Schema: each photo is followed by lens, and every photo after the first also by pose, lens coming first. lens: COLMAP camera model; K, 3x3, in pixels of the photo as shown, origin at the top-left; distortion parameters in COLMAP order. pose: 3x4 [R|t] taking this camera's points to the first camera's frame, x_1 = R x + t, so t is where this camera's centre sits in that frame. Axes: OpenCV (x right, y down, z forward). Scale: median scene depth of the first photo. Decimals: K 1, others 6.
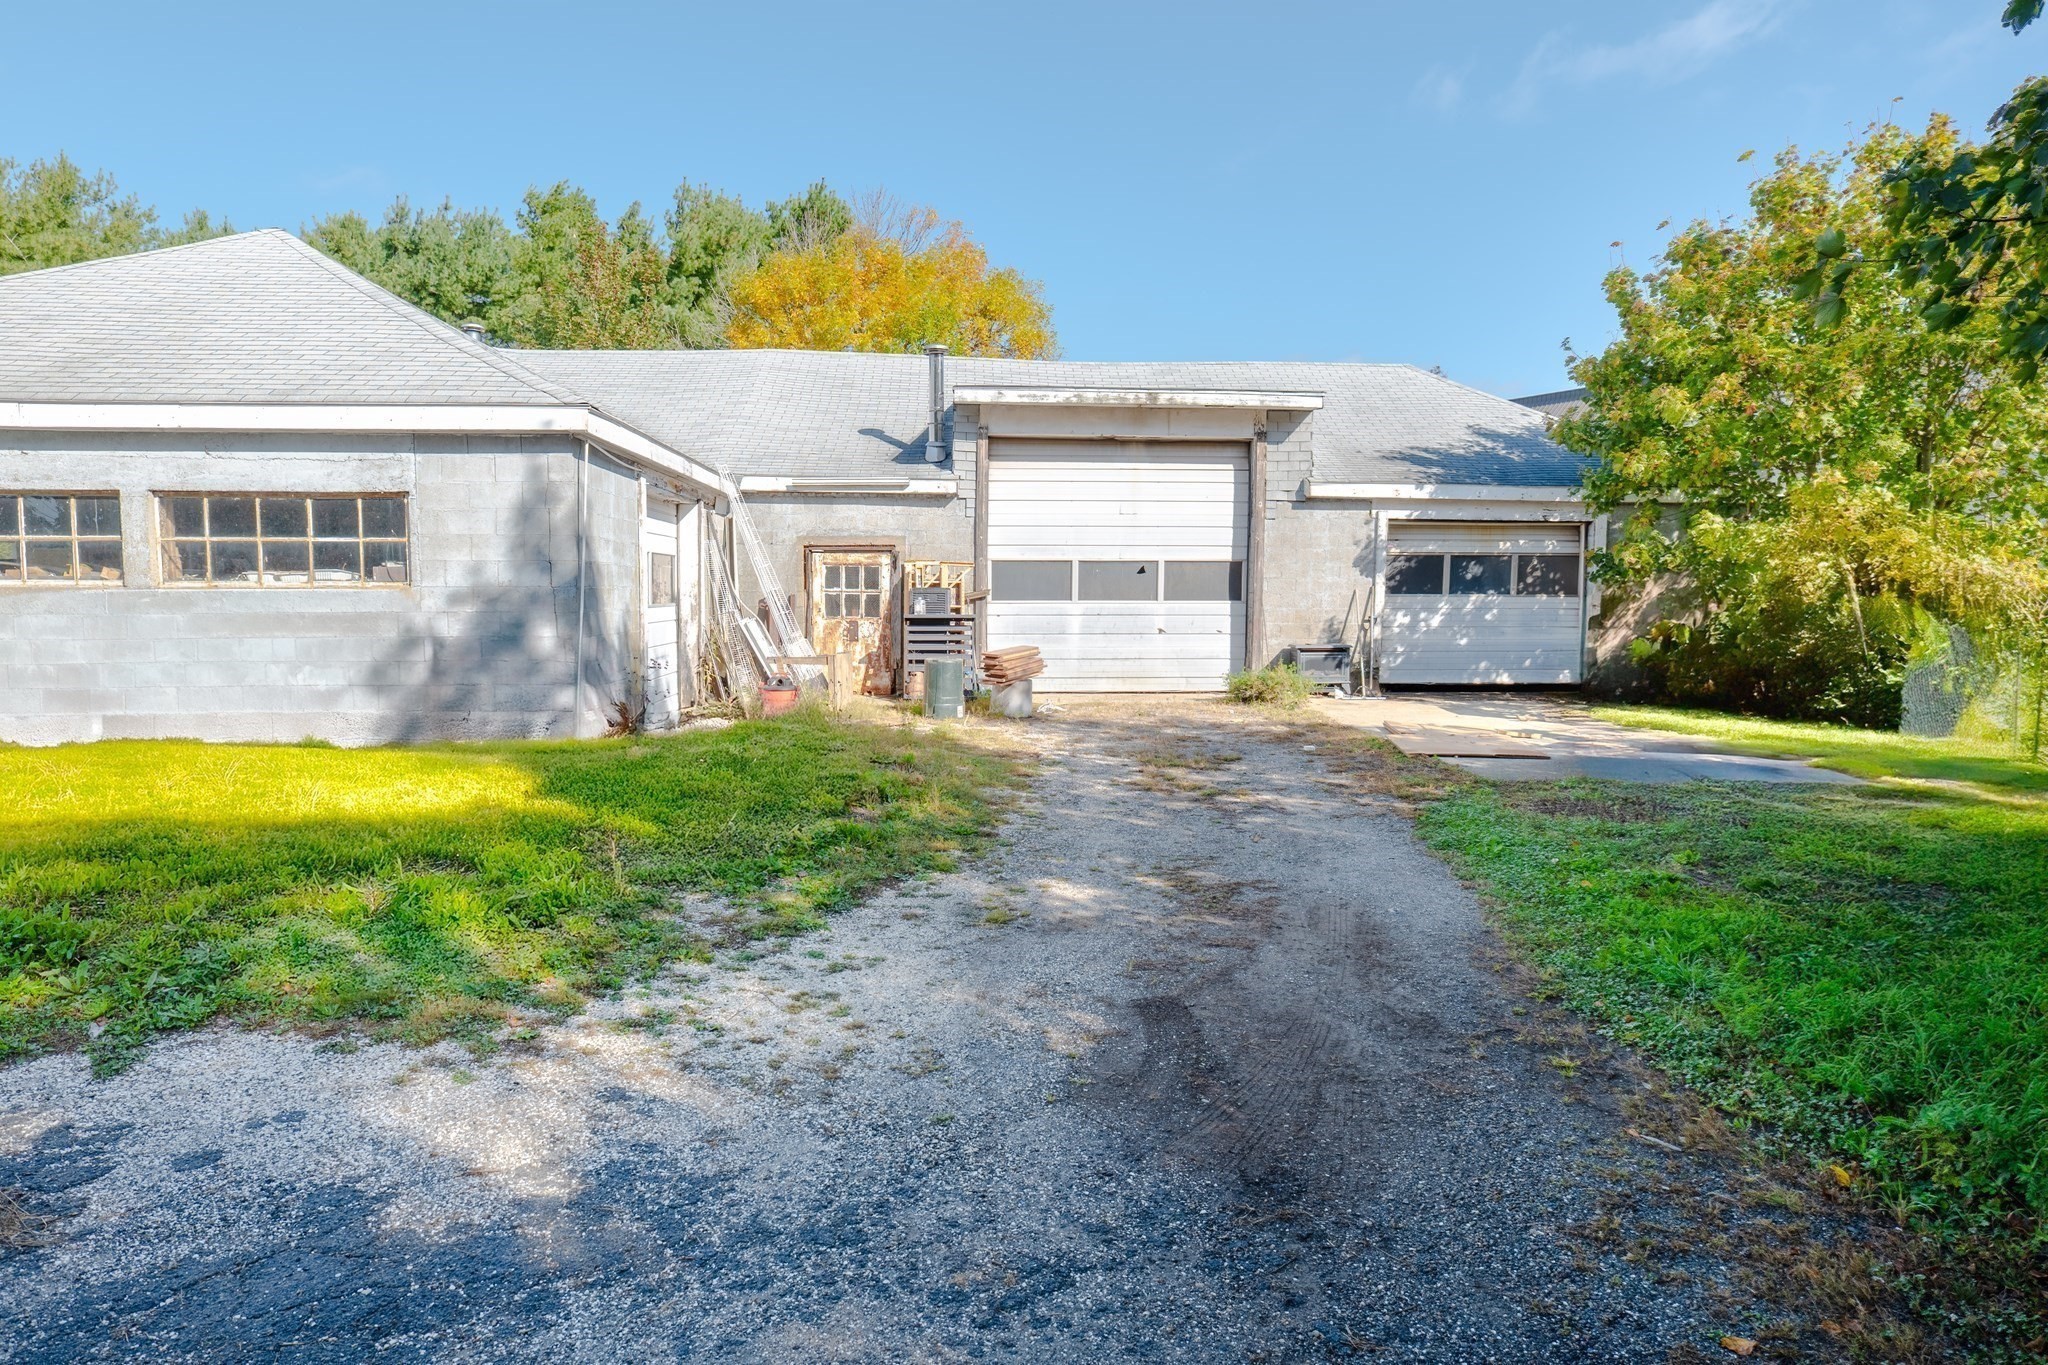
lens RADIAL K [[1216.0, 0, 1014.6], [0, 1216.0, 673.7], [0, 0, 1]] dist [-0.003694, 0.000255]
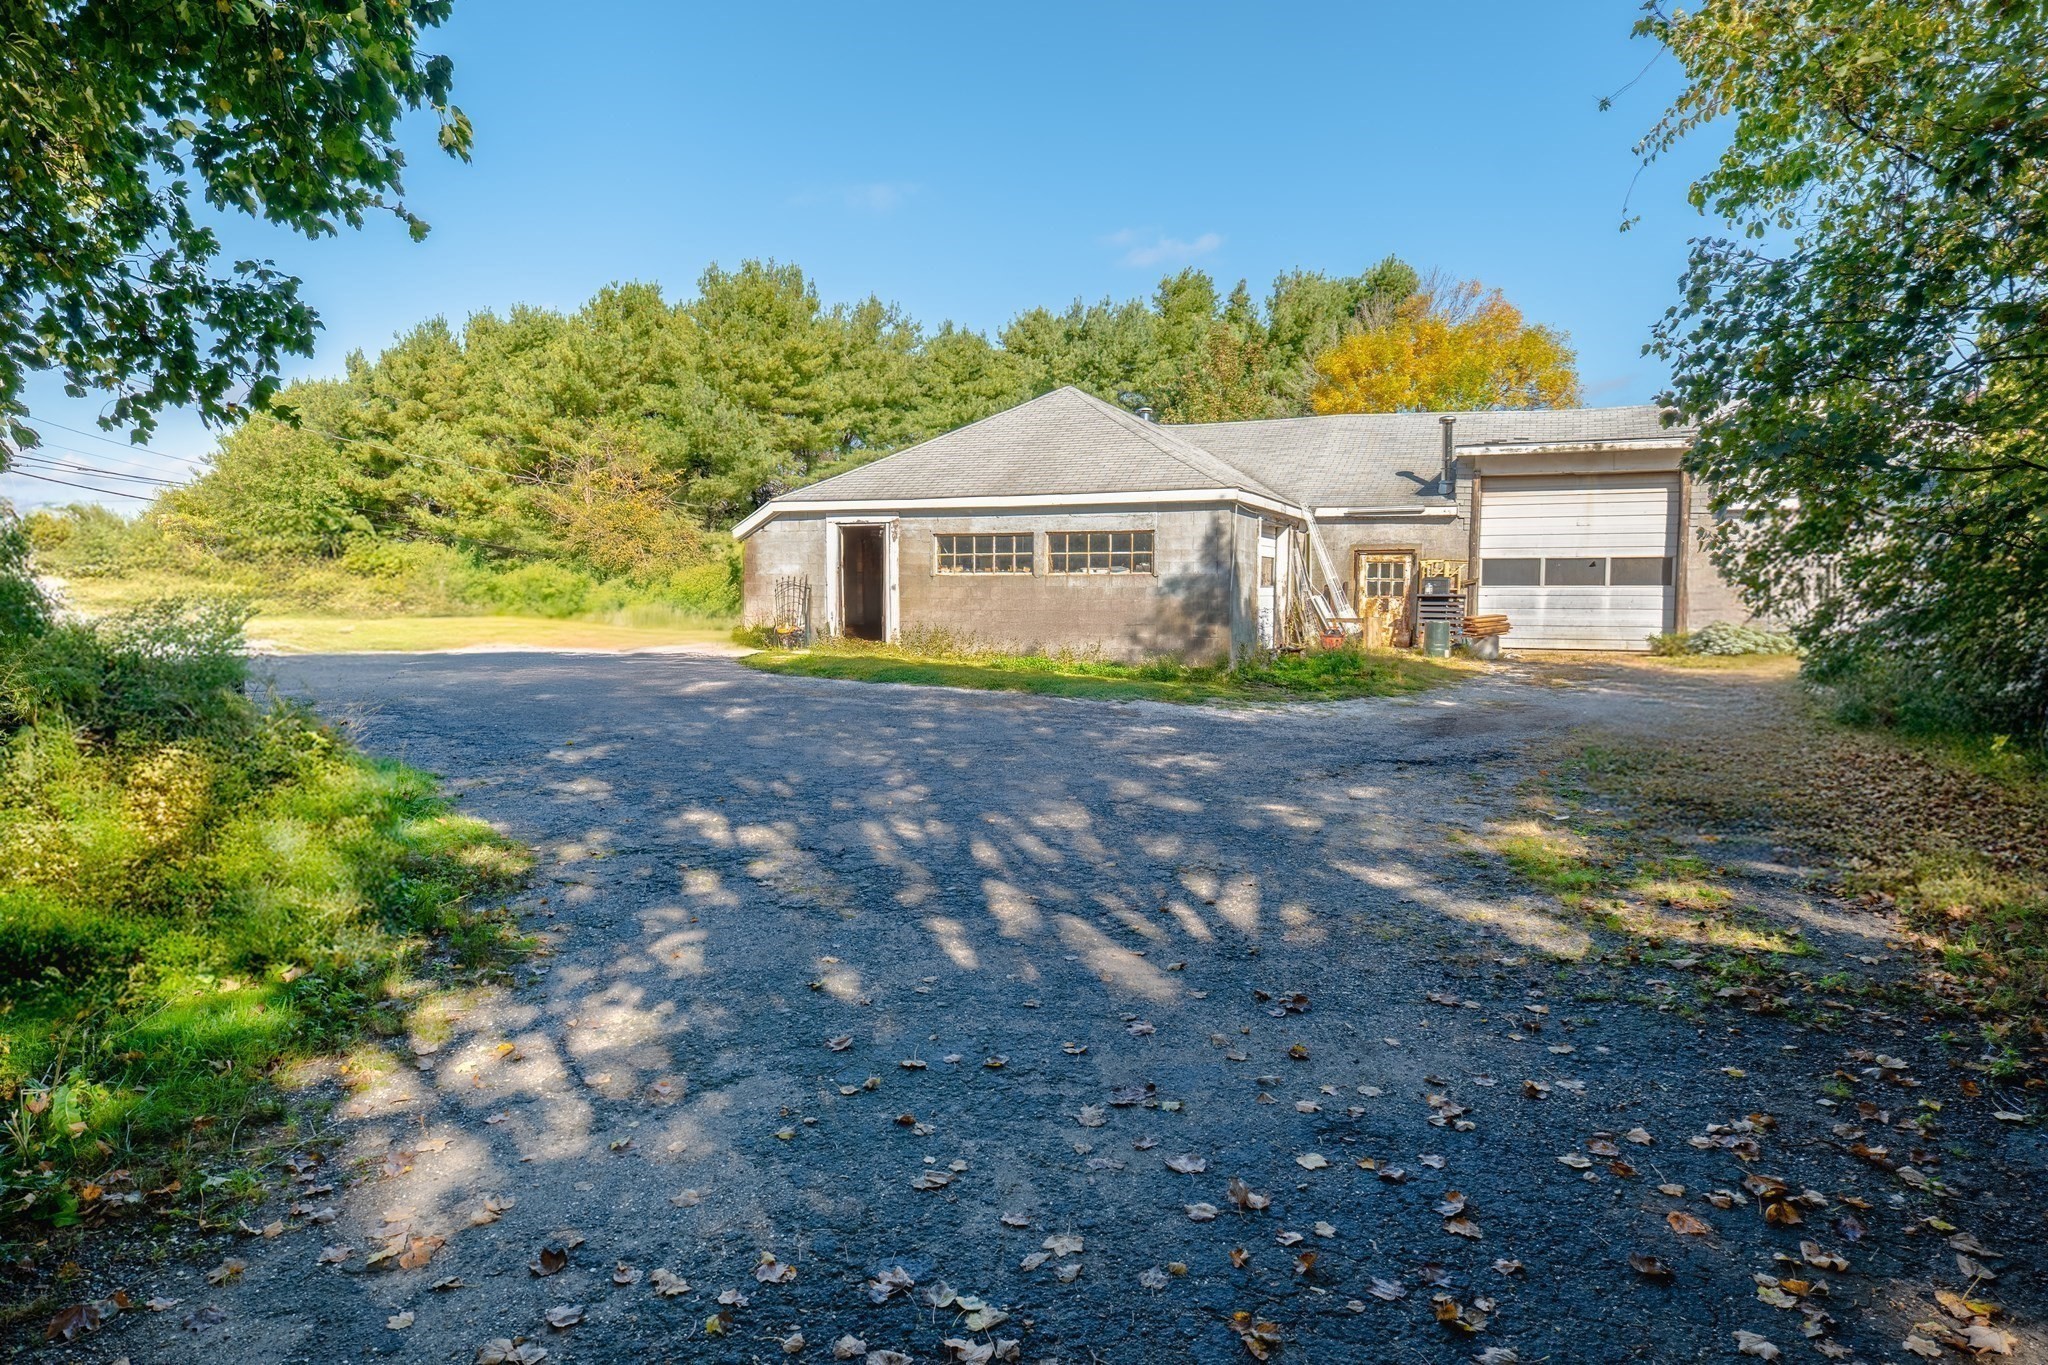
lens RADIAL K [[1216.0, 0, 1014.6], [0, 1216.0, 673.7], [0, 0, 1]] dist [-0.003694, 0.000255]
pose [[0.892833, 0.030691, -0.449341, 0.145175], [-0.030572, 0.999504, 0.007520, 0.055037], [0.449349, 0.007023, 0.893329, -0.597311]]
